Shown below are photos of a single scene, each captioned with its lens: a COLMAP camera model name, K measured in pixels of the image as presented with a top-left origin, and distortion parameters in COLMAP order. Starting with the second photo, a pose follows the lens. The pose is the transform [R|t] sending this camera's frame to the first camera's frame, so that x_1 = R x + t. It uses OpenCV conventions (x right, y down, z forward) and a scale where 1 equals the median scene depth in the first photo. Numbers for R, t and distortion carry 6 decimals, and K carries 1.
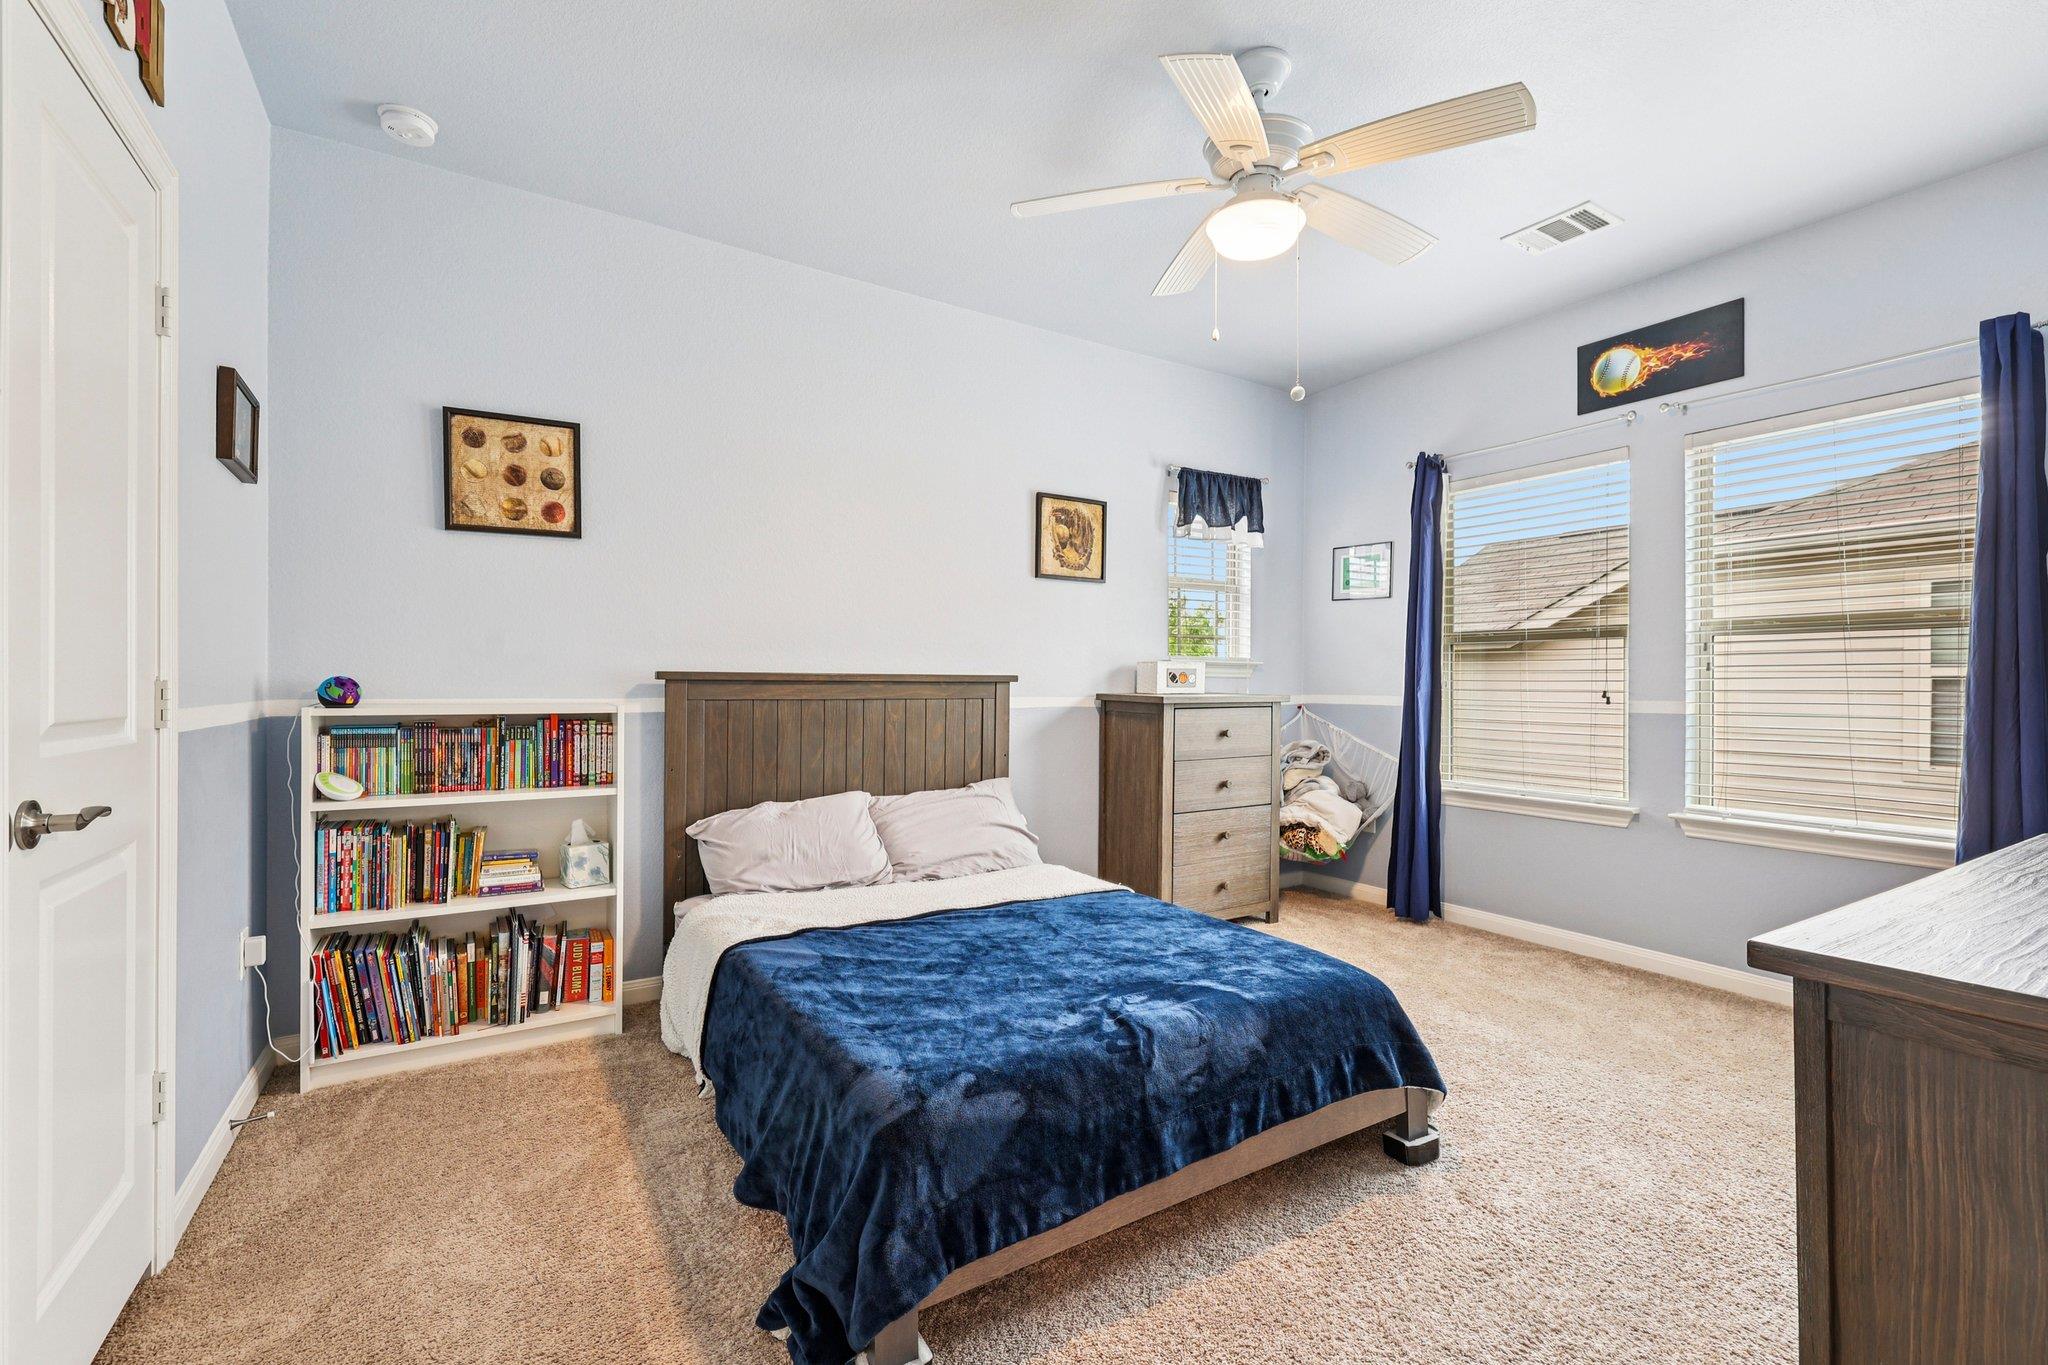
lens RADIAL K [[876.8, 0, 1026.0], [0, 876.8, 681.6], [0, 0, 1]] dist [0.001005, -0.000394]
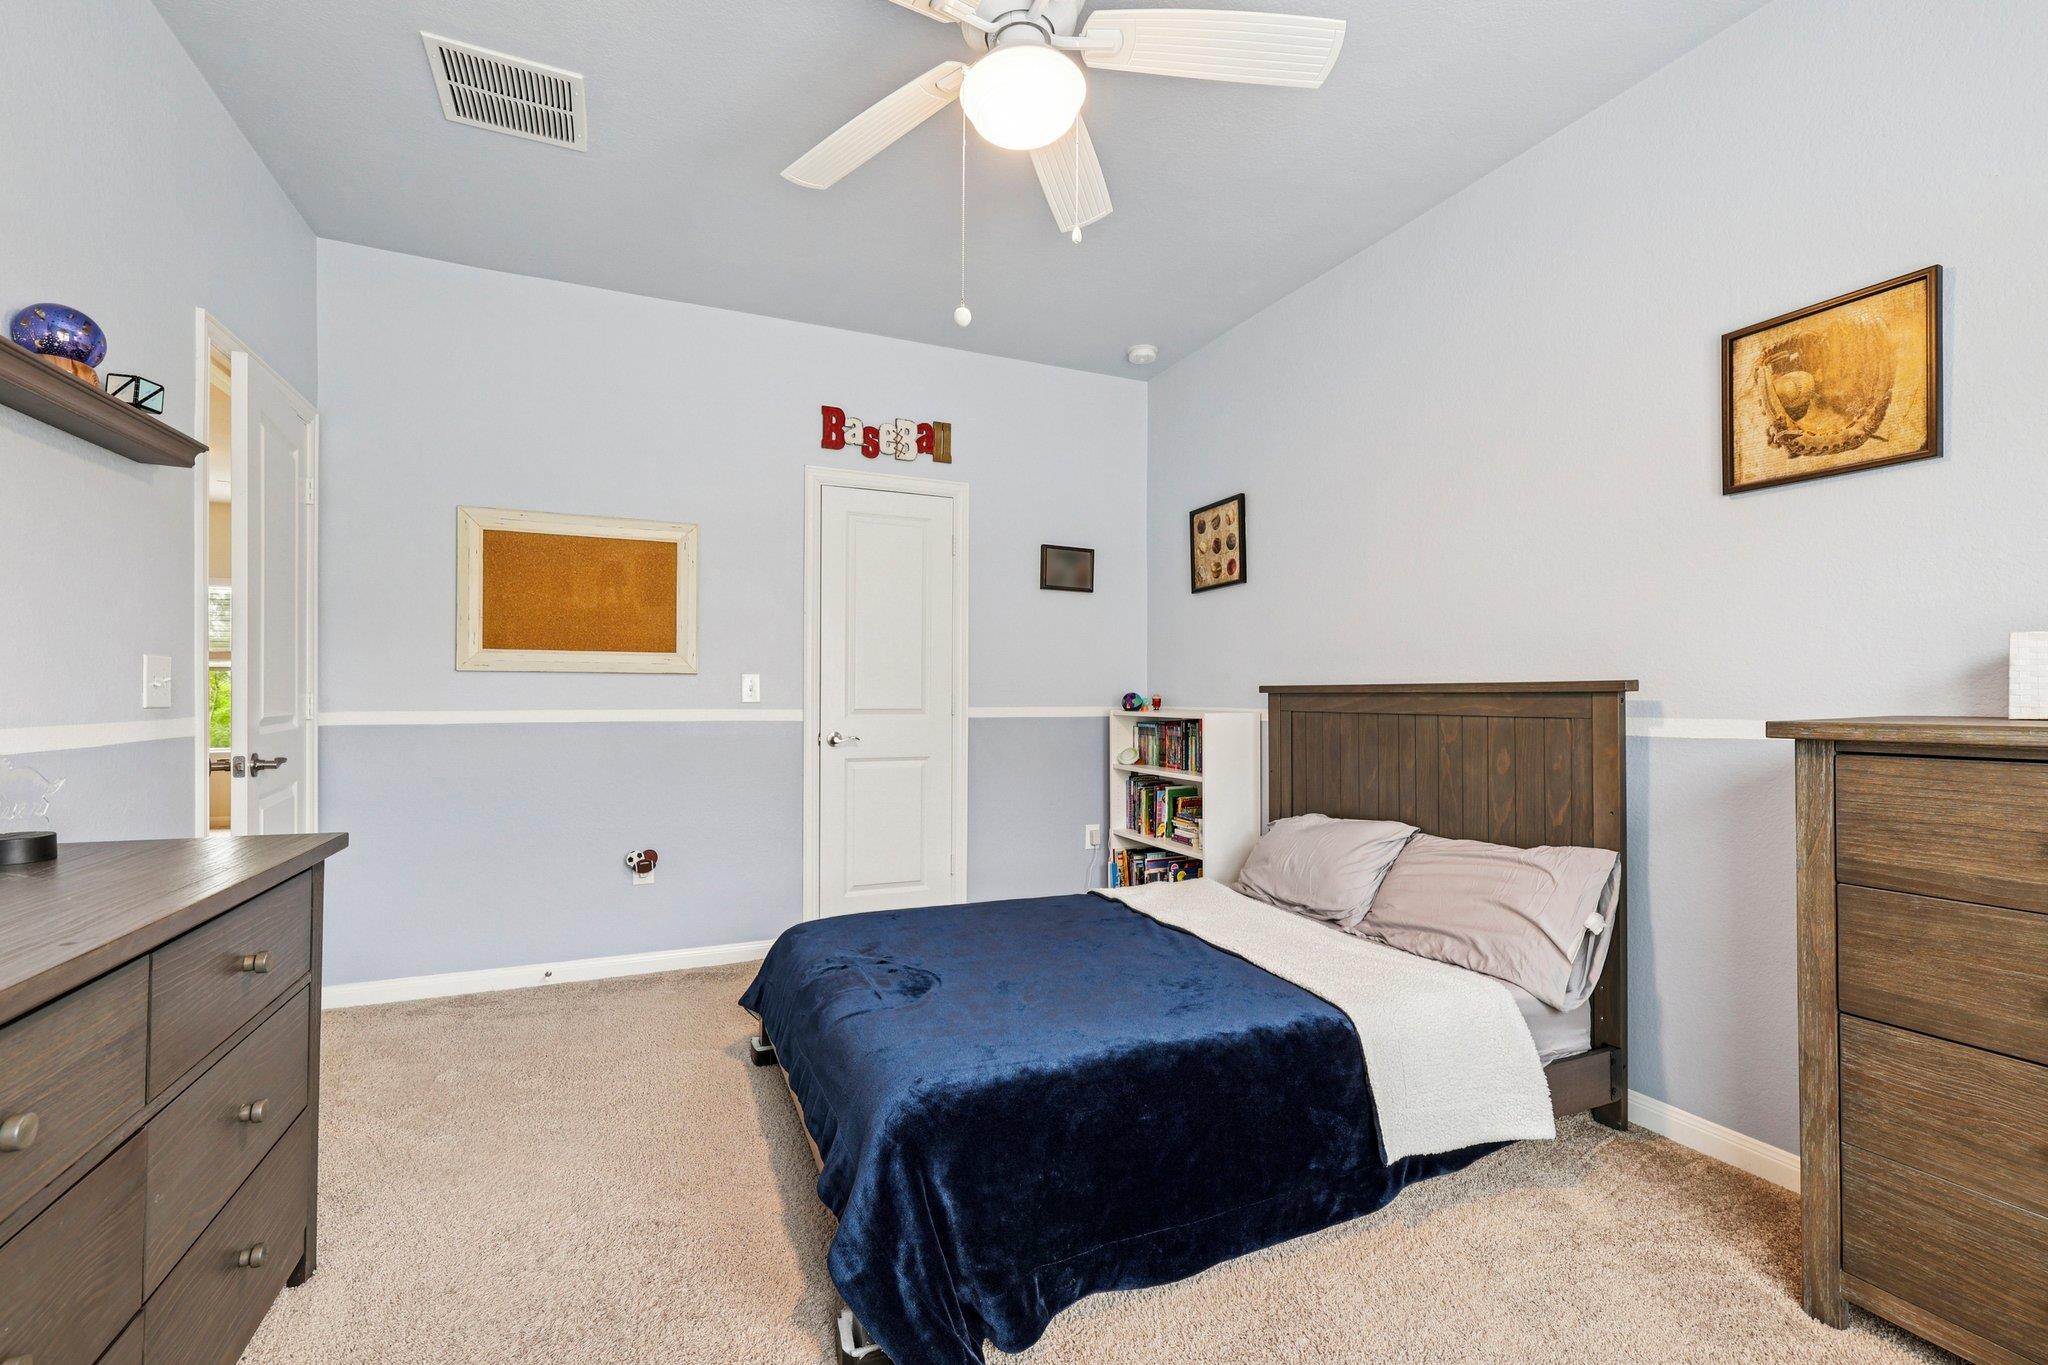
lens RADIAL K [[876.8, 0, 1027.5], [0, 876.8, 691.2], [0, 0, 1]] dist [0.001005, -0.000394]
pose [[-0.139629, -0.009244, -0.990161, 0.770065], [0.002314, 0.999951, -0.009662, 0.005828], [0.990201, -0.003640, -0.139601, 0.838812]]
